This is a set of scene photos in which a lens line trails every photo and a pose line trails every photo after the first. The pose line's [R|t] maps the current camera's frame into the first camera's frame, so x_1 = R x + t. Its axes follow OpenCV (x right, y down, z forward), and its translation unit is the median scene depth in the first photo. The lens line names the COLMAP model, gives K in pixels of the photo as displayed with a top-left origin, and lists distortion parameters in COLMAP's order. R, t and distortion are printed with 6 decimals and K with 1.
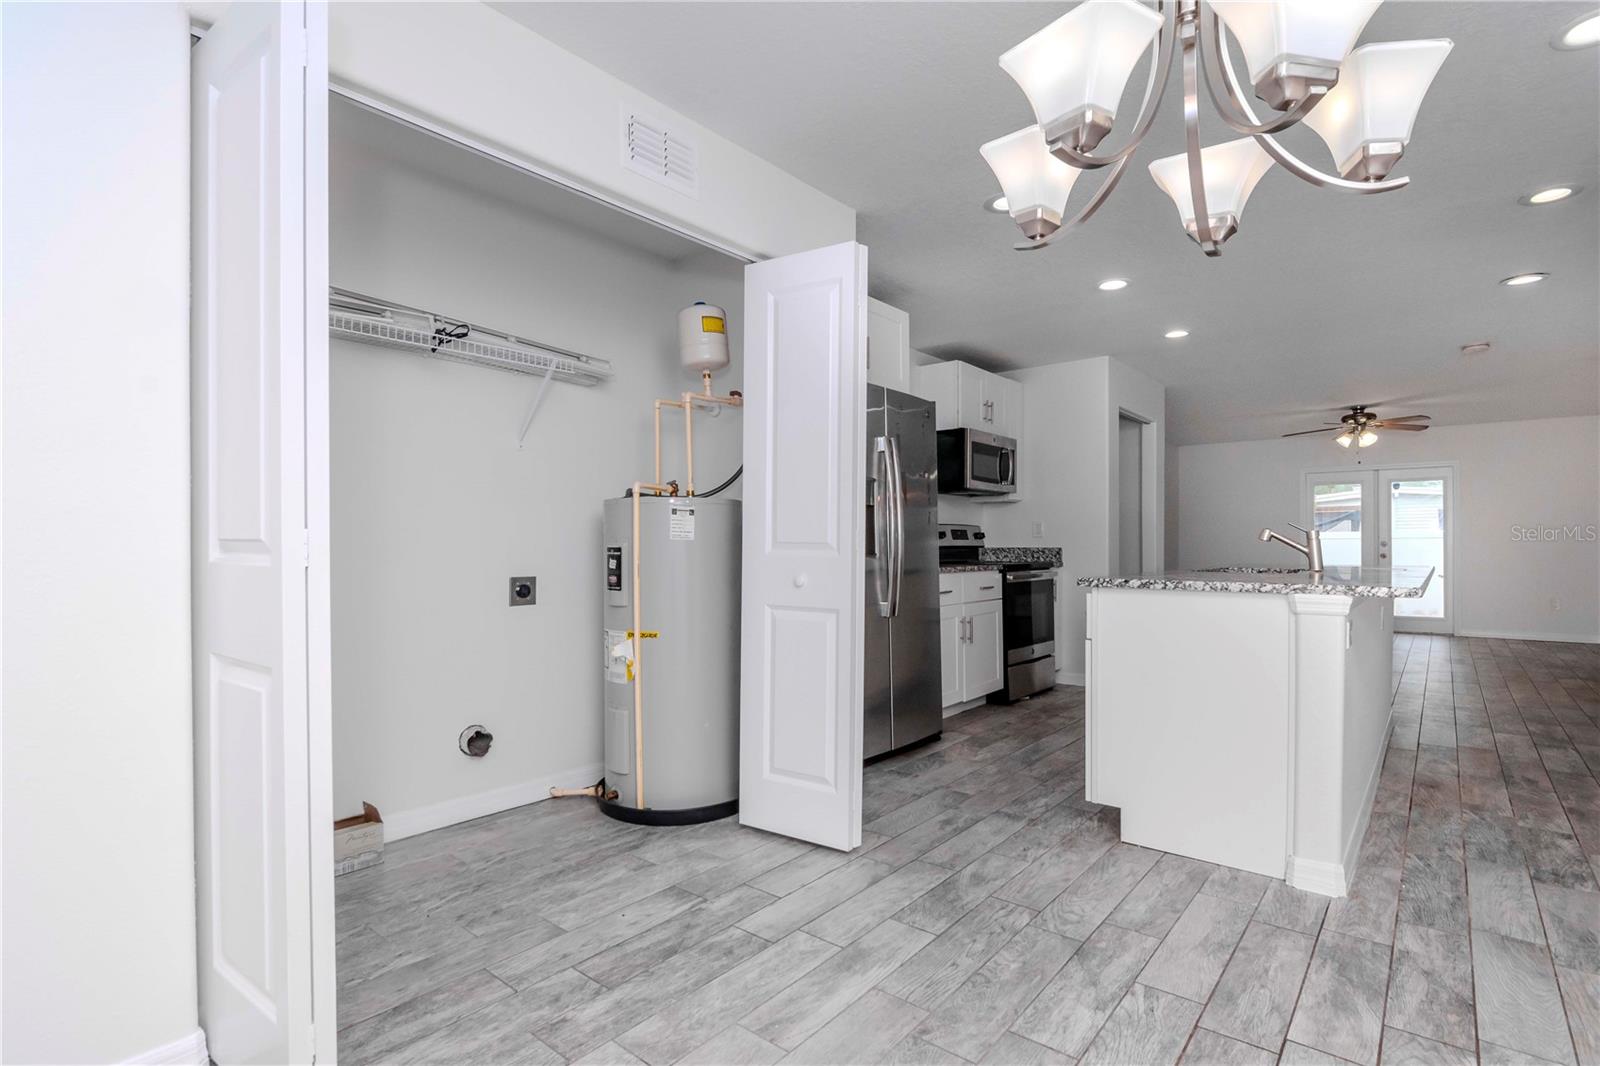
lens RADIAL K [[787.0, 0, 760.2], [0, 787.0, 542.9], [0, 0, 1]] dist [-0.017734, -0.000833]
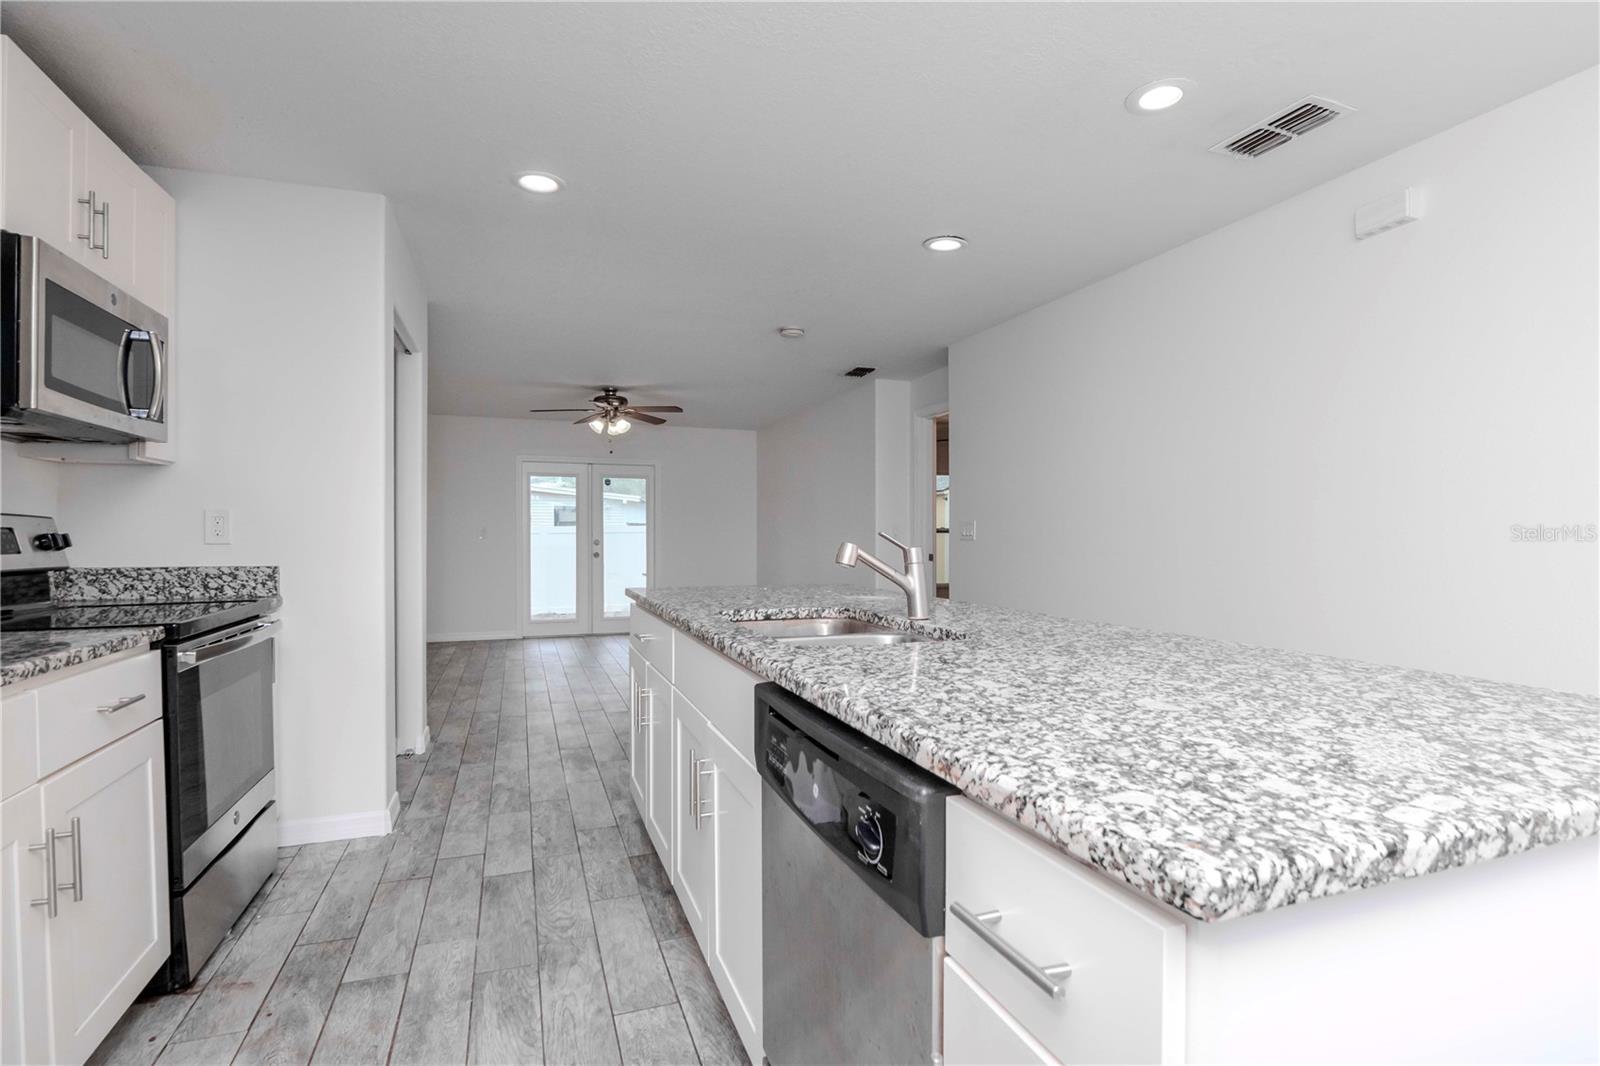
lens RADIAL K [[807.1, 0, 845.5], [0, 807.1, 542.6], [0, 0, 1]] dist [-0.019048, -0.000637]
pose [[0.443508, -0.005072, 0.896256, 0.115149], [-0.005523, 0.999950, 0.008392, -0.016665], [-0.896253, -0.008672, 0.443458, 0.544430]]
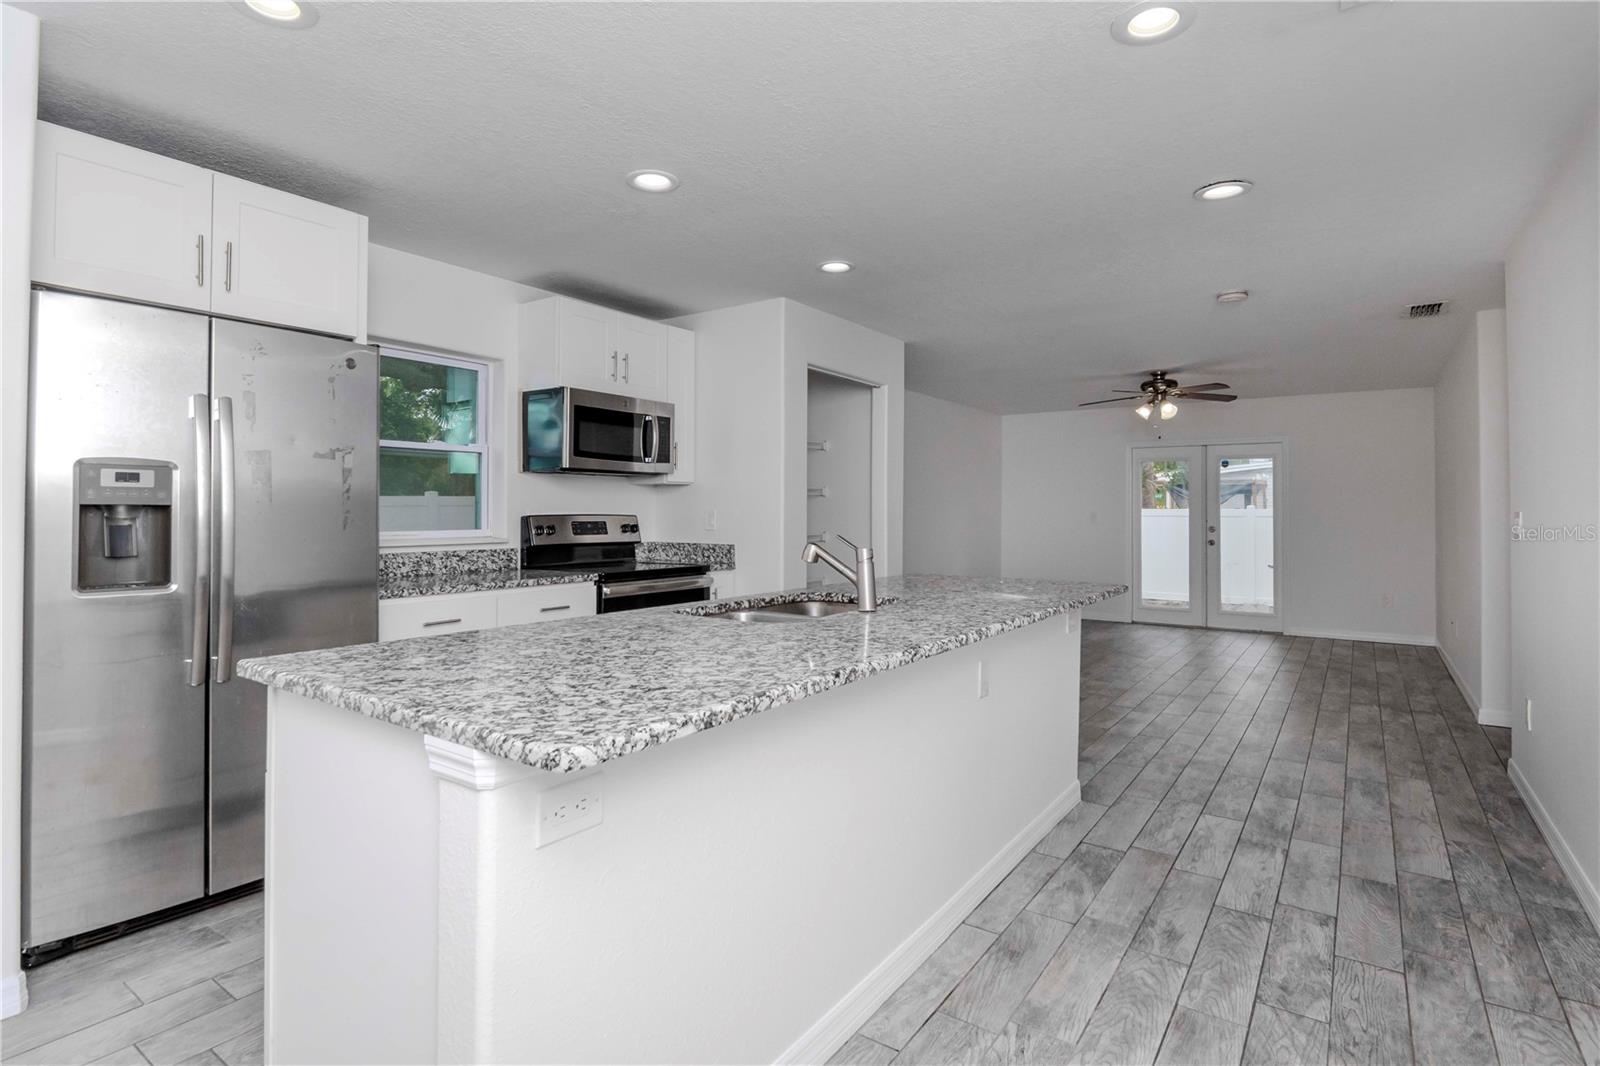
lens RADIAL K [[823.8, 0, 769.8], [0, 823.8, 498.0], [0, 0, 1]] dist [-0.000160, -0.000662]
pose [[0.995397, 0.008602, 0.095453, 0.393381], [-0.007348, 0.999882, -0.013483, -0.033559], [-0.095558, 0.012720, 0.995343, 0.222010]]
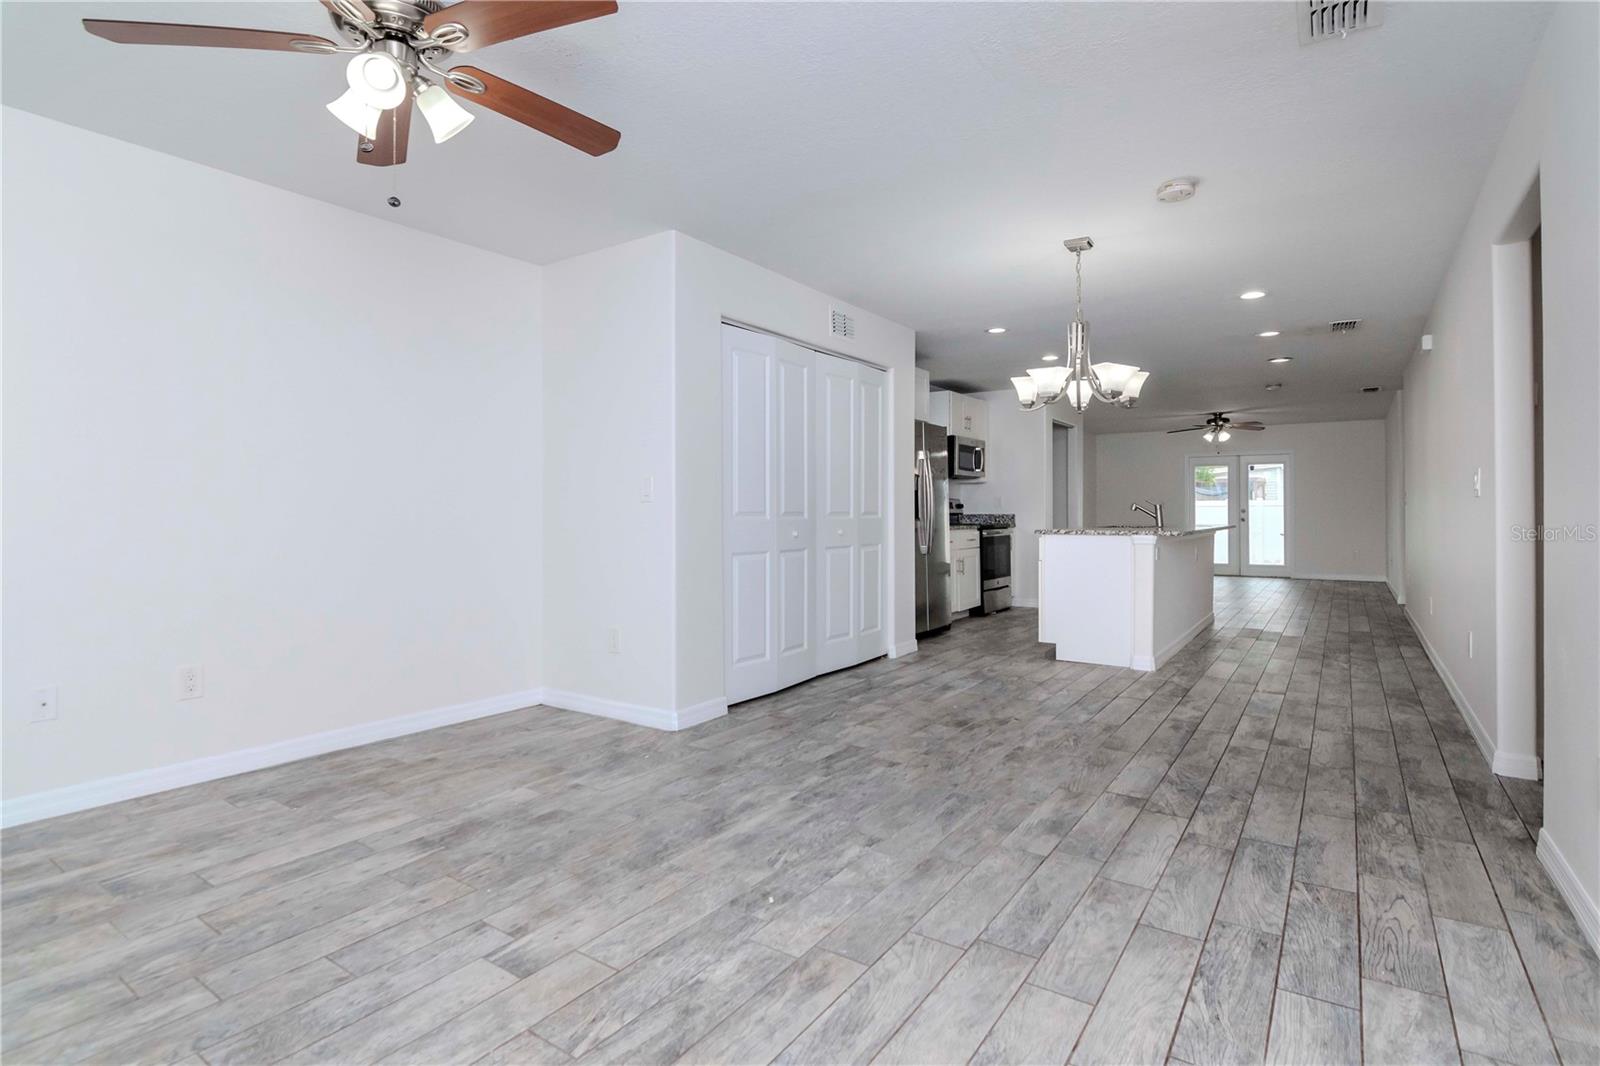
lens RADIAL K [[800.8, 0, 761.4], [0, 800.8, 511.9], [0, 0, 1]] dist [-0.008310, -0.001539]
pose [[0.996271, -0.001482, 0.086263, -0.257225], [0.001216, 0.999994, 0.003136, -0.004184], [-0.086267, -0.003020, 0.996267, -0.536147]]
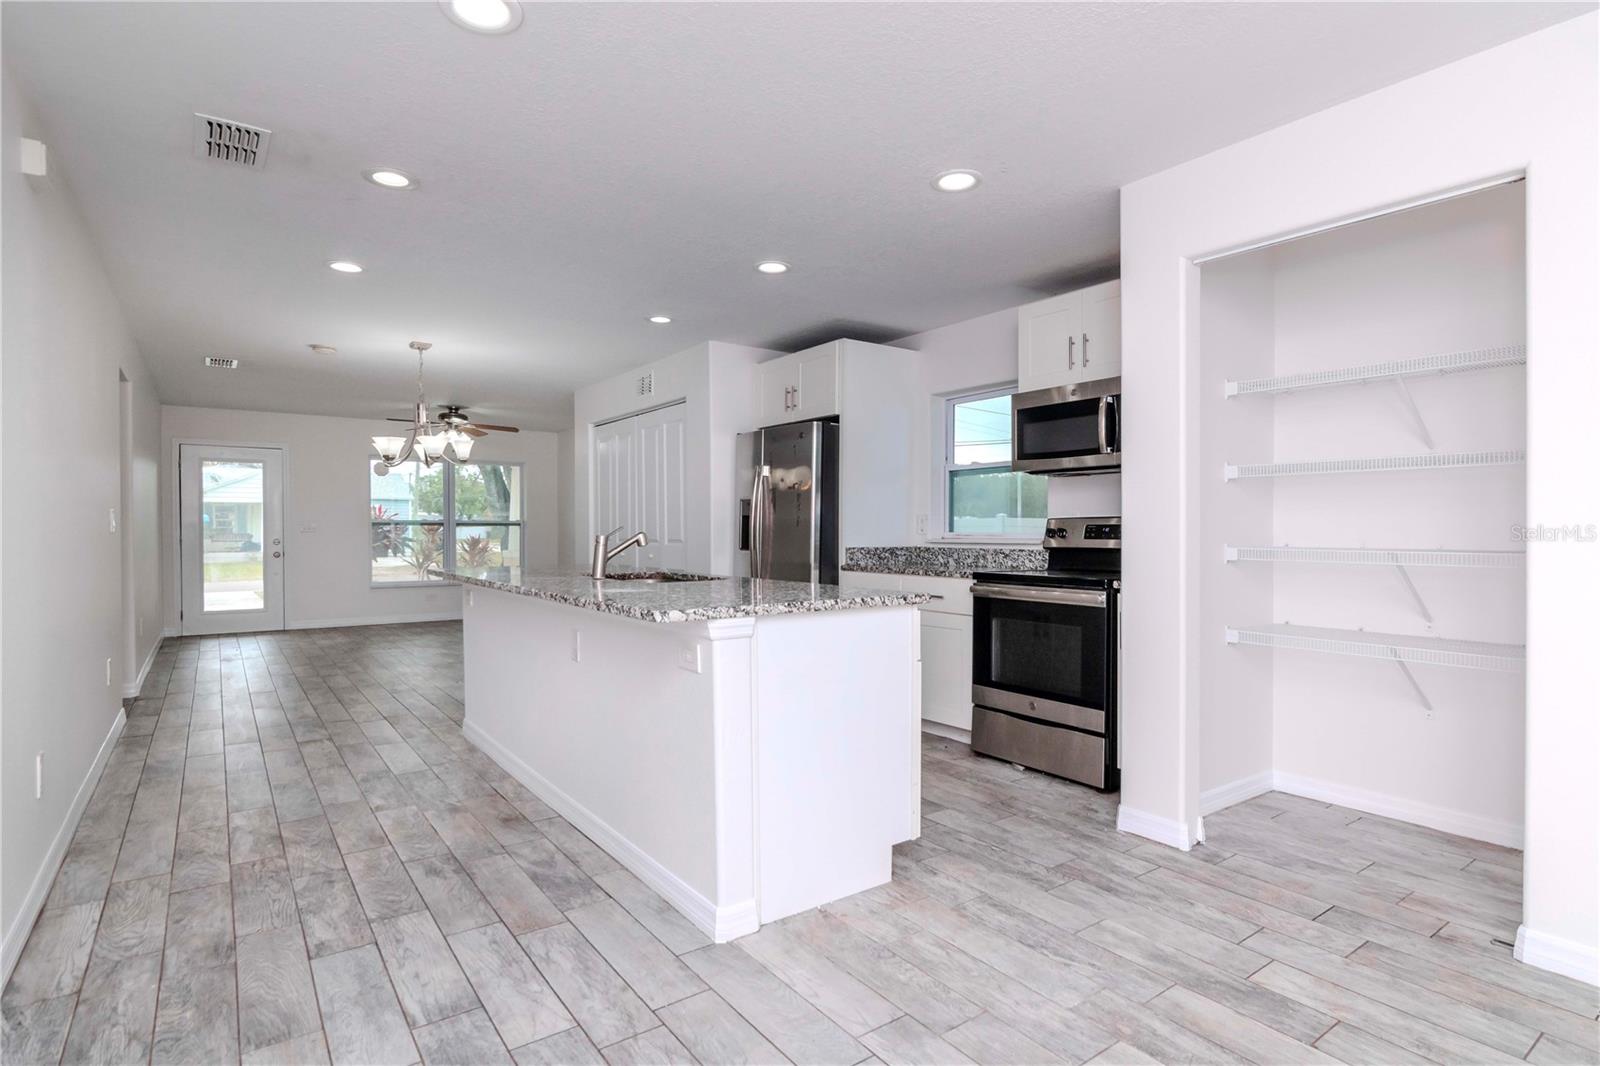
lens RADIAL K [[816.3, 0, 813.2], [0, 816.3, 536.2], [0, 0, 1]] dist [-0.001185, -0.000721]
pose [[-0.216183, 0.009906, -0.976303, 1.123227], [0.001971, 0.999951, 0.009709, -0.015820], [0.976351, 0.000174, -0.216192, 1.017475]]
